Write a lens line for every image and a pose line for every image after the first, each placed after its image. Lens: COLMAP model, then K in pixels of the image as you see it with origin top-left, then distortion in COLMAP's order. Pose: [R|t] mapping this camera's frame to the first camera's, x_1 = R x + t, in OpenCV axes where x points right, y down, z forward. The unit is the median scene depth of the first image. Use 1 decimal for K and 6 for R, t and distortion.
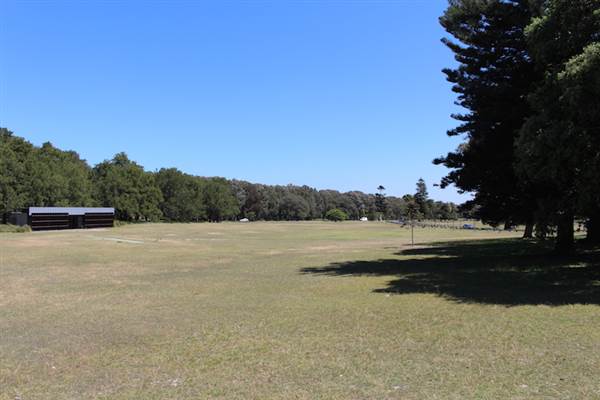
lens RADIAL K [[500.6, 0, 298.0], [0, 500.6, 199.3], [0, 0, 1]] dist [-0.149976, 0.128407]
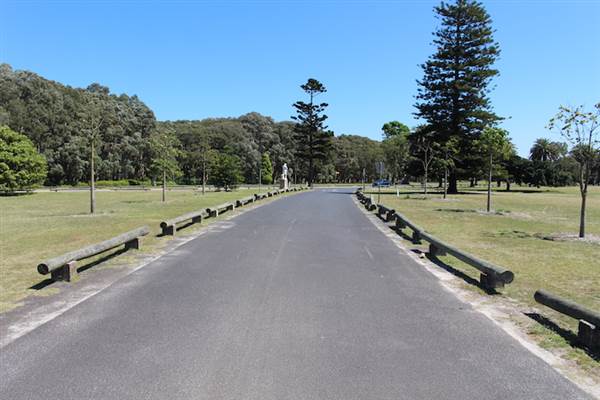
lens RADIAL K [[500.6, 0, 298.0], [0, 500.6, 199.3], [0, 0, 1]] dist [-0.149976, 0.128407]
pose [[0.999503, -0.002039, 0.031457, 0.307095], [-0.000248, 0.997365, 0.072550, 0.058054], [-0.031522, -0.072522, 0.996869, 1.407151]]
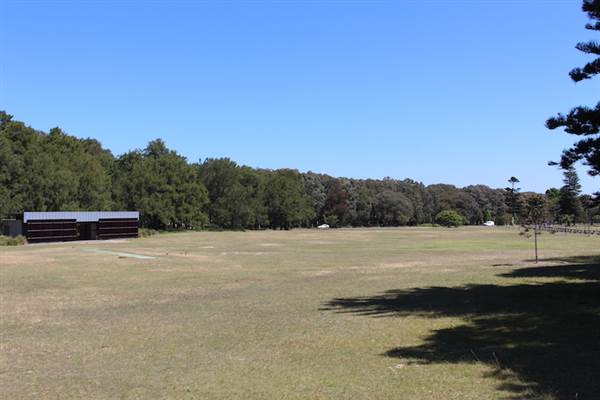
lens RADIAL K [[661.8, 0, 300.0], [0, 661.8, 200.0], [0, 0, 1]] dist [-0.127607, 0.167062]
pose [[0.987528, -0.015525, -0.156676, 0.020237], [0.015737, 0.999876, 0.000112, 0.002309], [0.156655, -0.002577, 0.987650, 0.034262]]
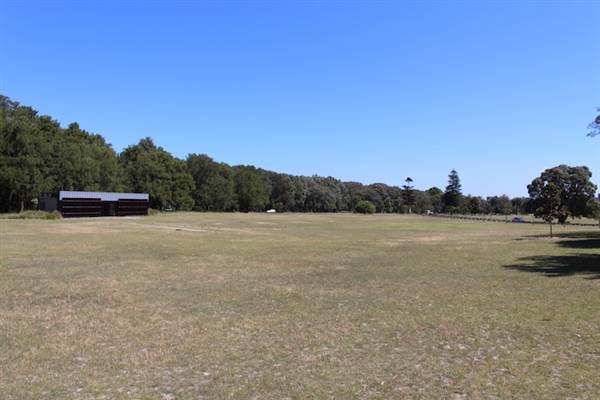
lens RADIAL K [[500.6, 0, 298.0], [0, 500.6, 199.3], [0, 0, 1]] dist [-0.149976, 0.128407]
pose [[0.999724, 0.011380, -0.020553, -0.058614], [-0.011102, 0.999846, 0.013586, 0.008617], [0.020705, -0.013354, 0.999696, 0.067578]]
